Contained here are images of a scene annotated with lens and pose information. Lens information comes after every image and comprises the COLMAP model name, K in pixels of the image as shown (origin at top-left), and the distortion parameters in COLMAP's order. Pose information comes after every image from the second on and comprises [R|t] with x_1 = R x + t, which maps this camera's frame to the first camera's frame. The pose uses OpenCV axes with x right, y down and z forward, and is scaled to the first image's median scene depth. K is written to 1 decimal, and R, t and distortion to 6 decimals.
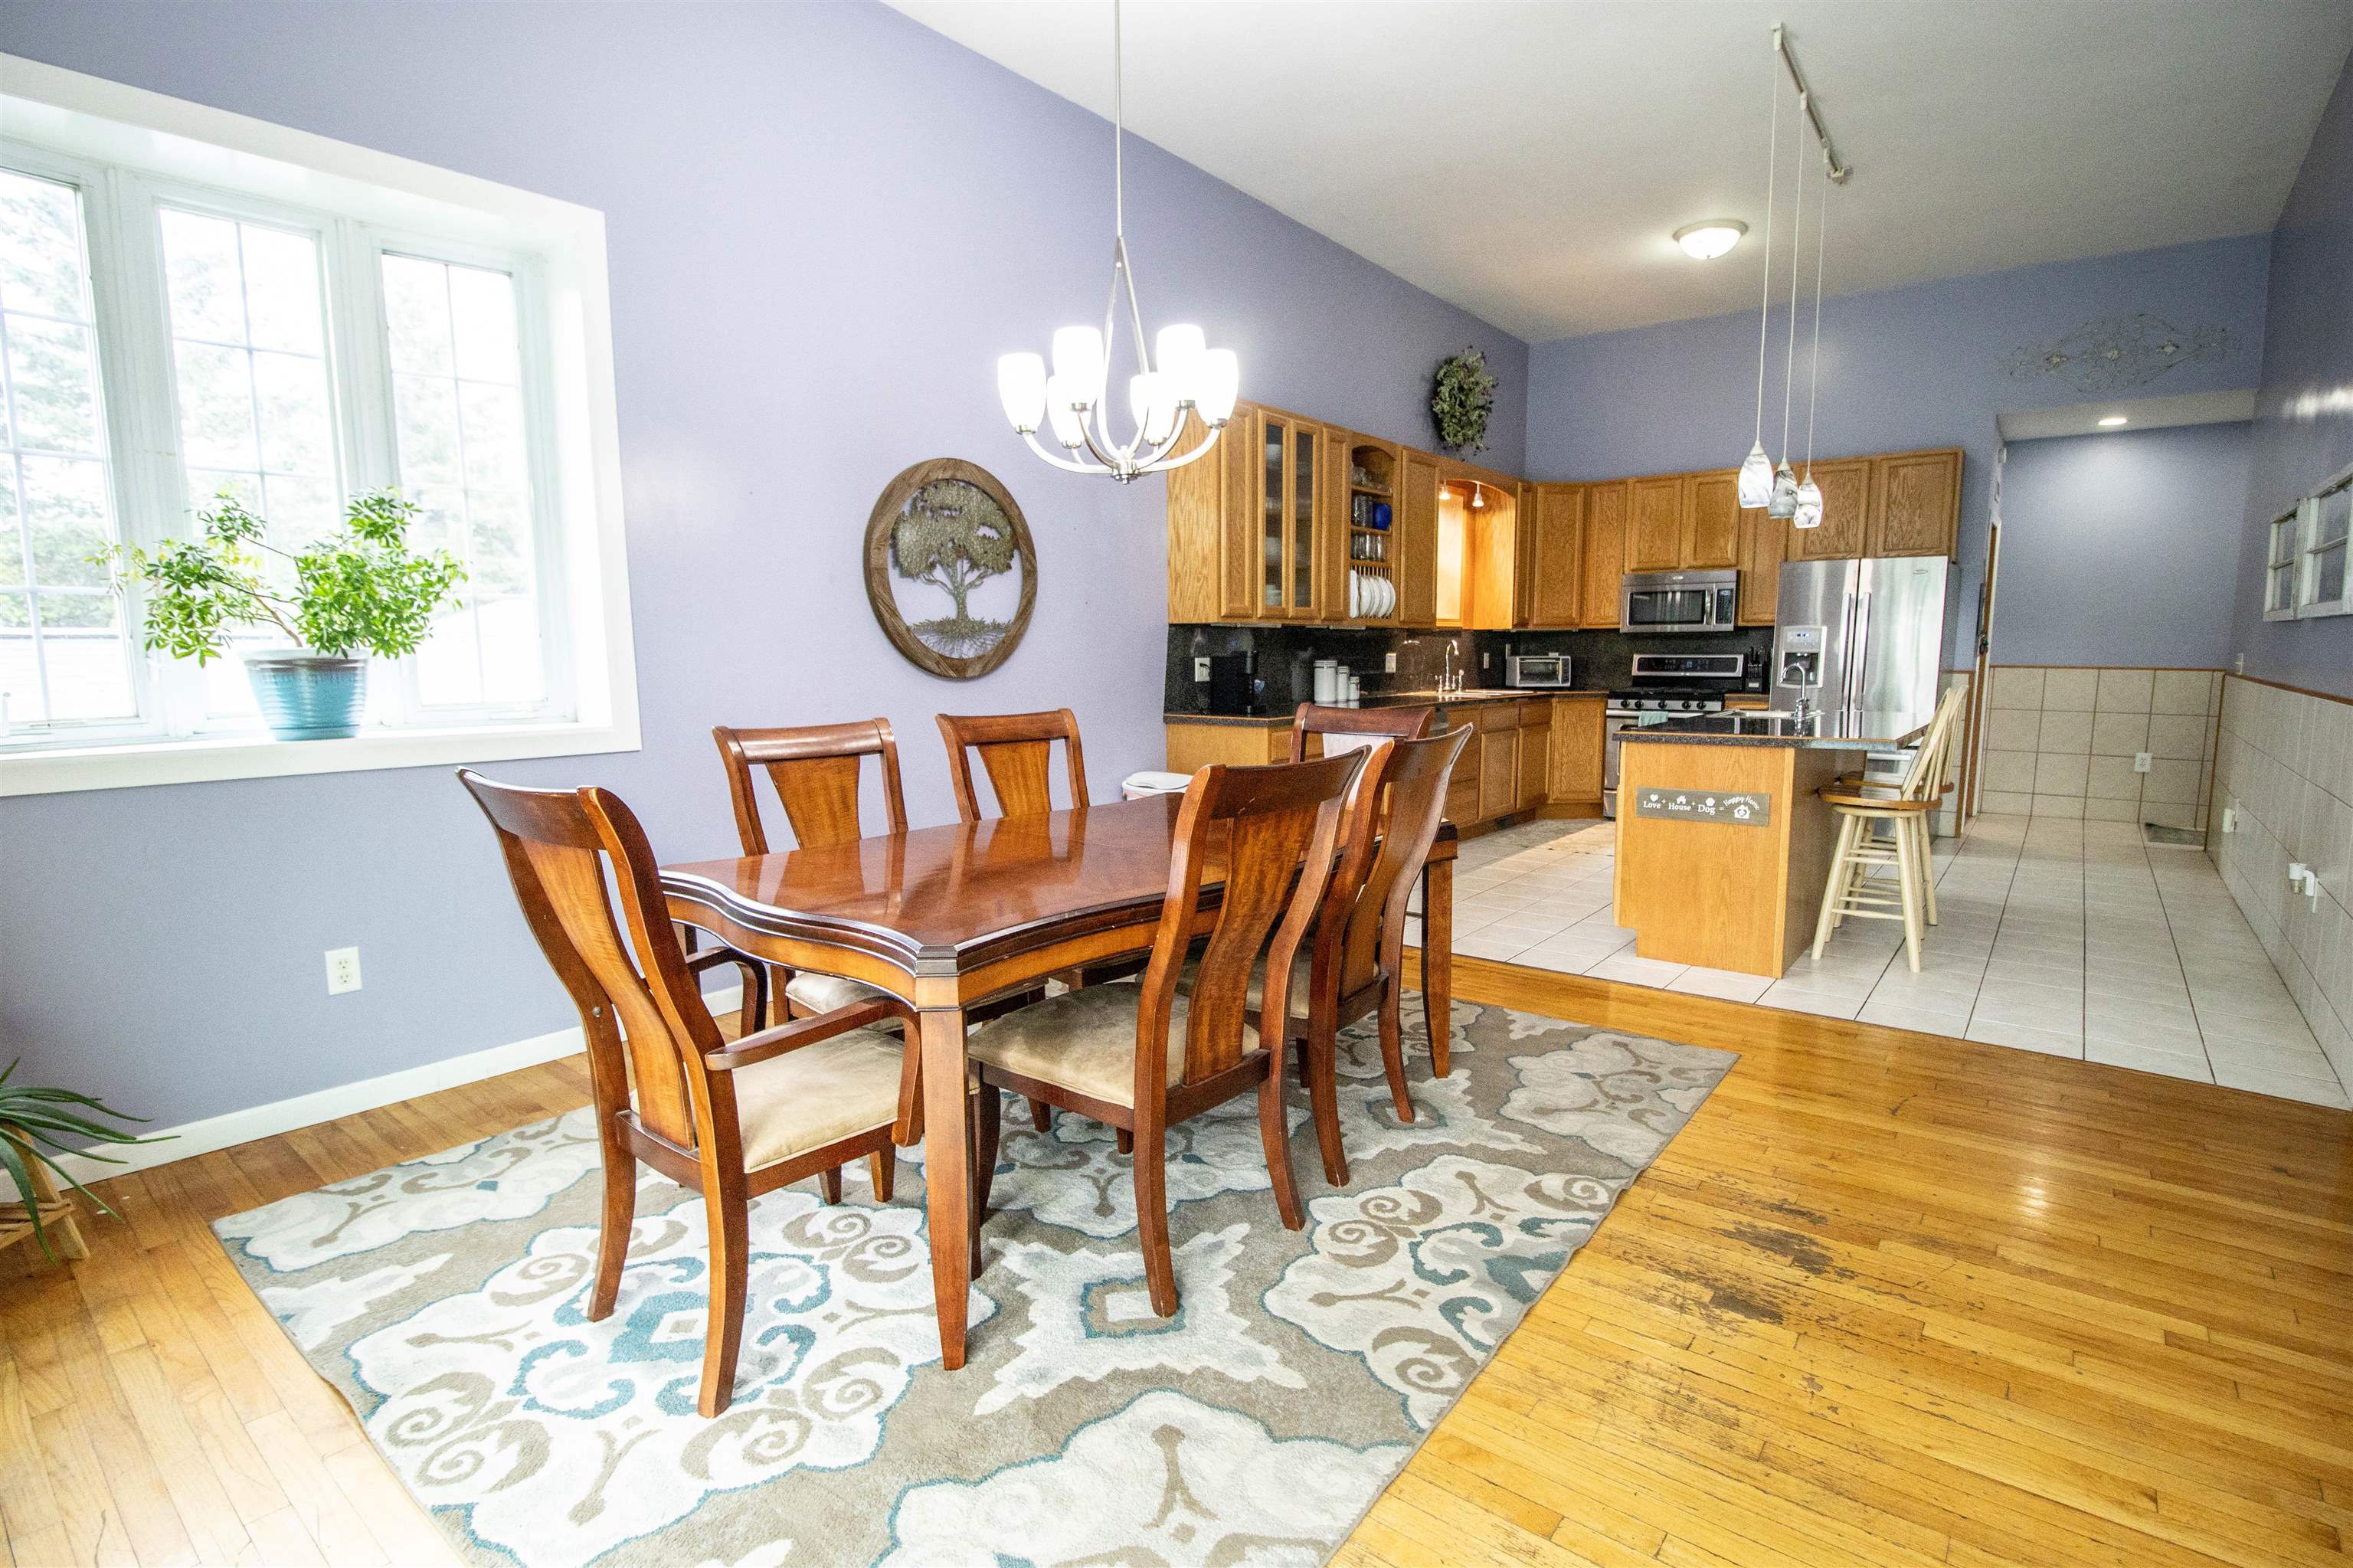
lens RADIAL K [[1112.3, 0, 1177.8], [0, 1112.3, 781.3], [0, 0, 1]] dist [-0.002632, -0.001403]
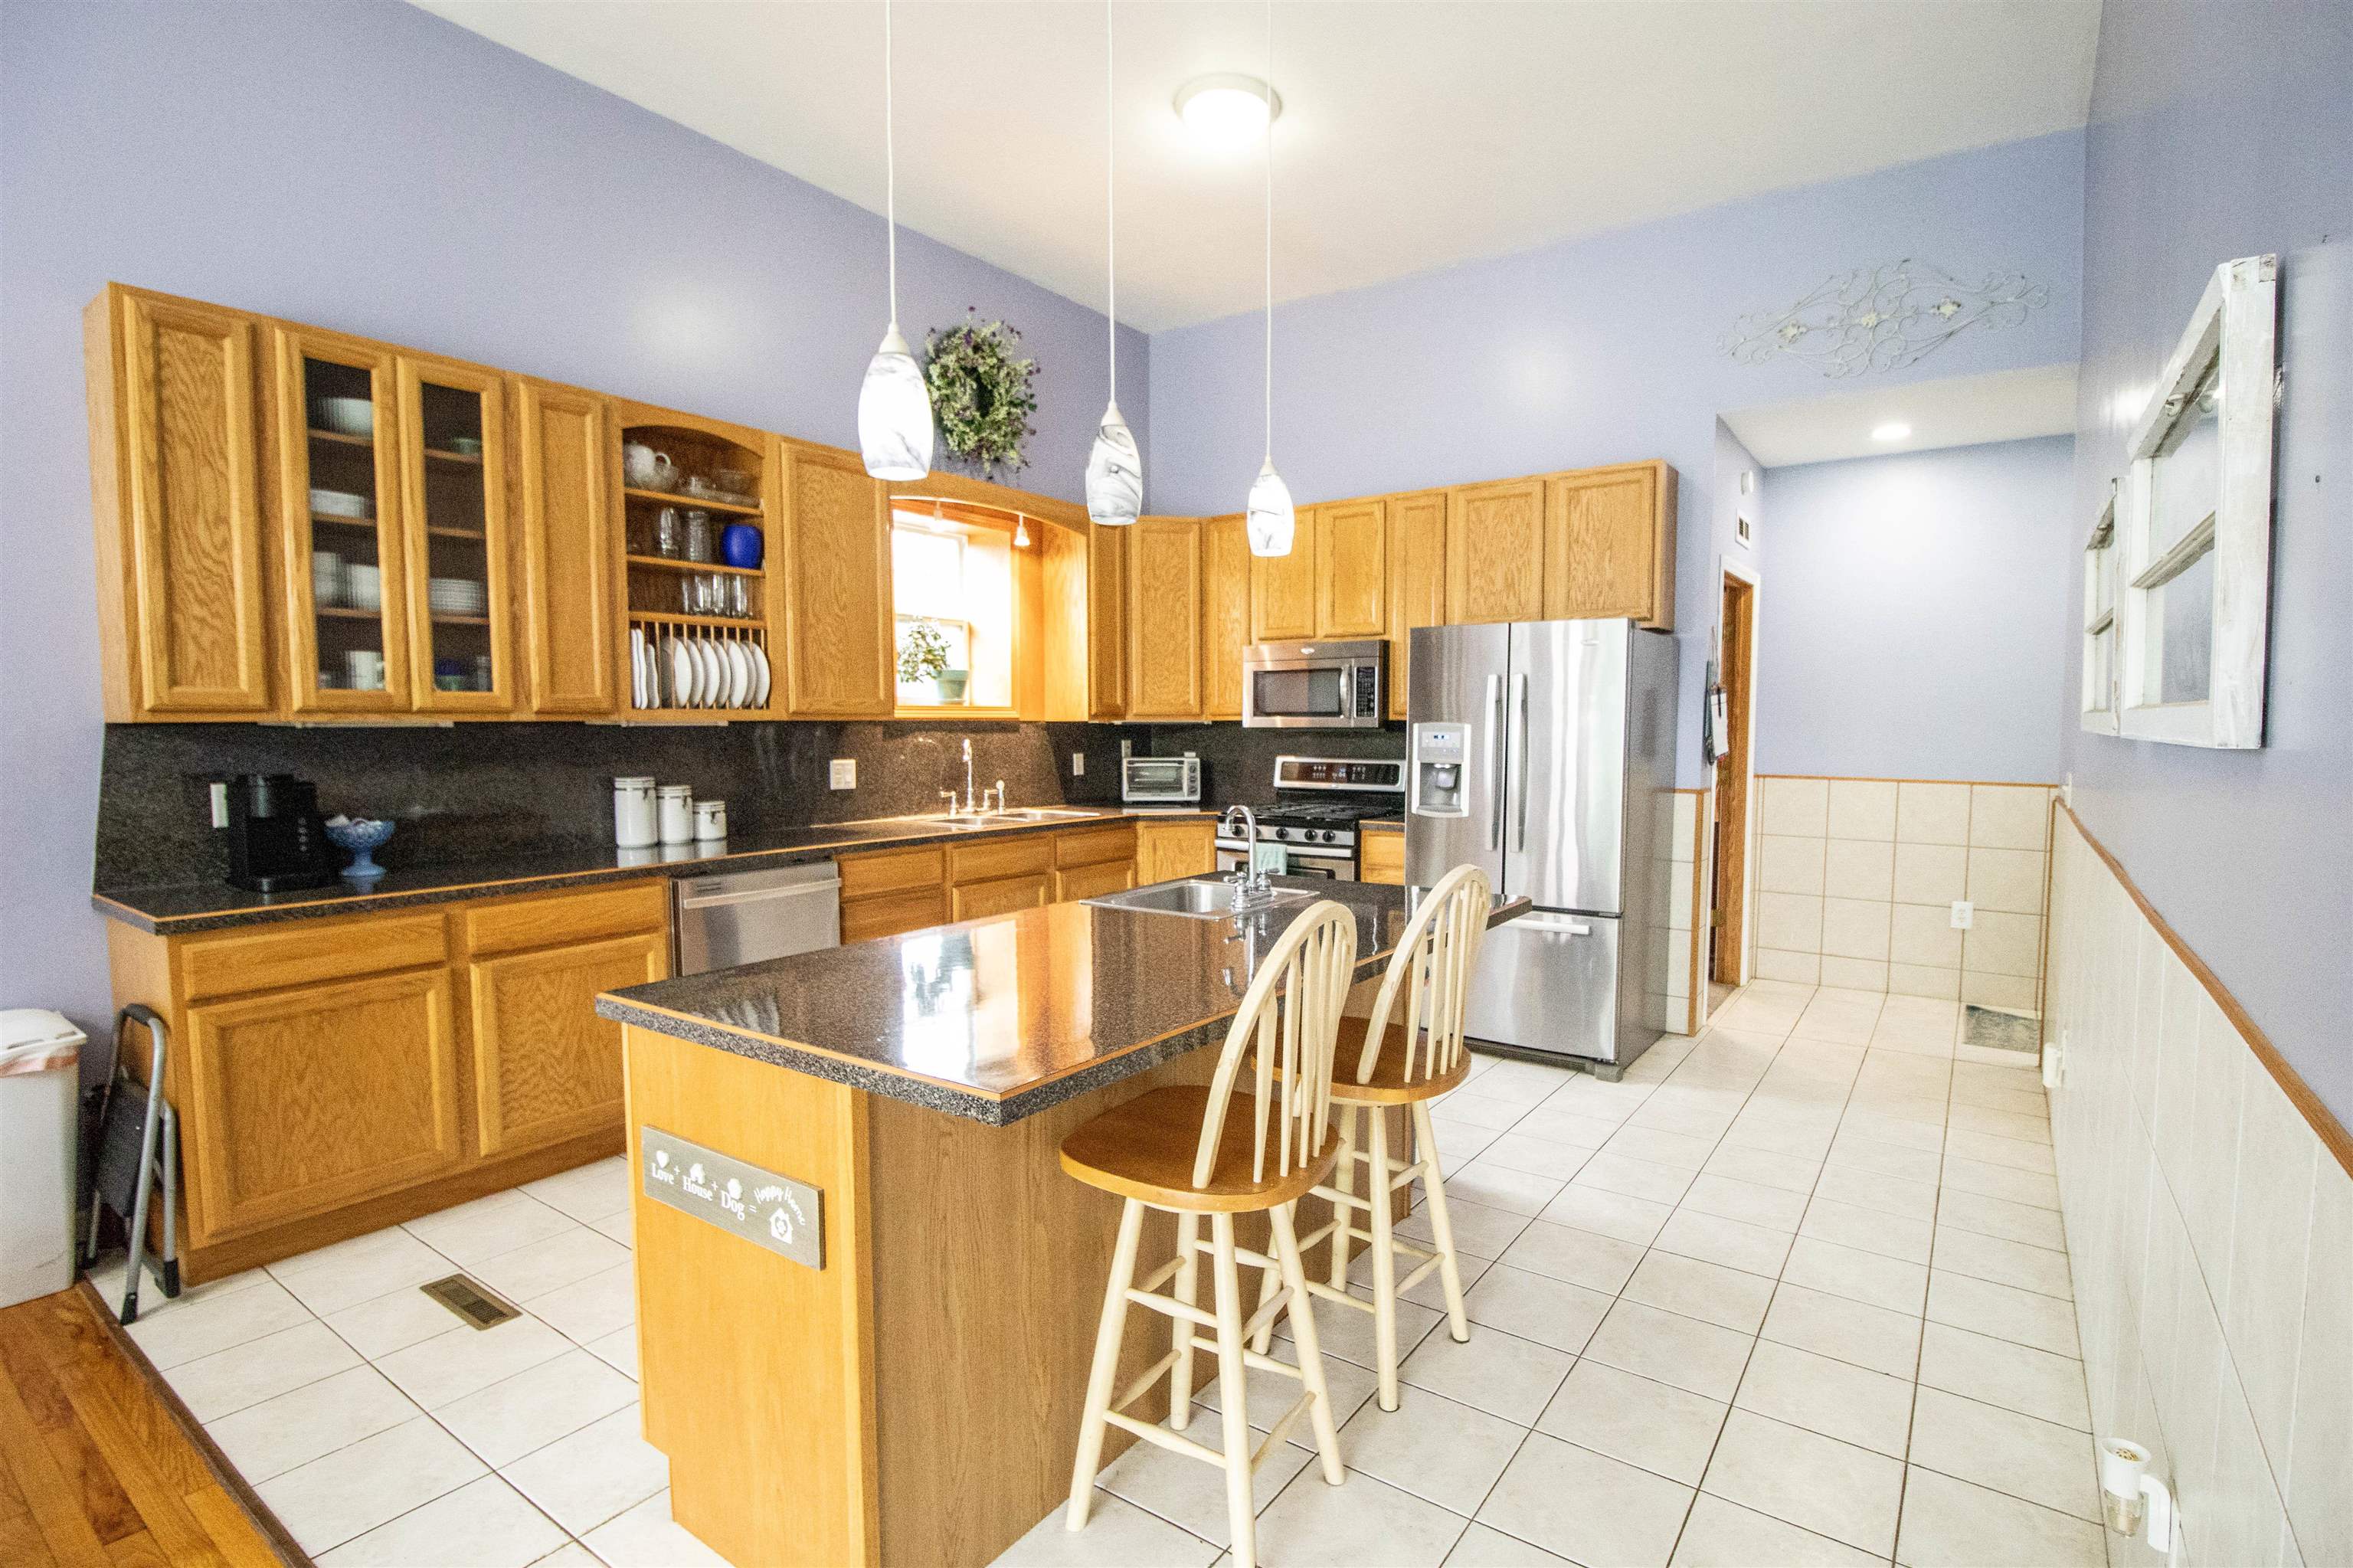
lens RADIAL K [[1112.3, 0, 1178.6], [0, 1112.3, 793.4], [0, 0, 1]] dist [-0.002632, -0.001403]
pose [[0.998684, 0.002210, 0.051240, 0.367597], [0.000654, 0.998440, -0.055825, -0.060420], [-0.051284, 0.055785, 0.997125, 0.346502]]
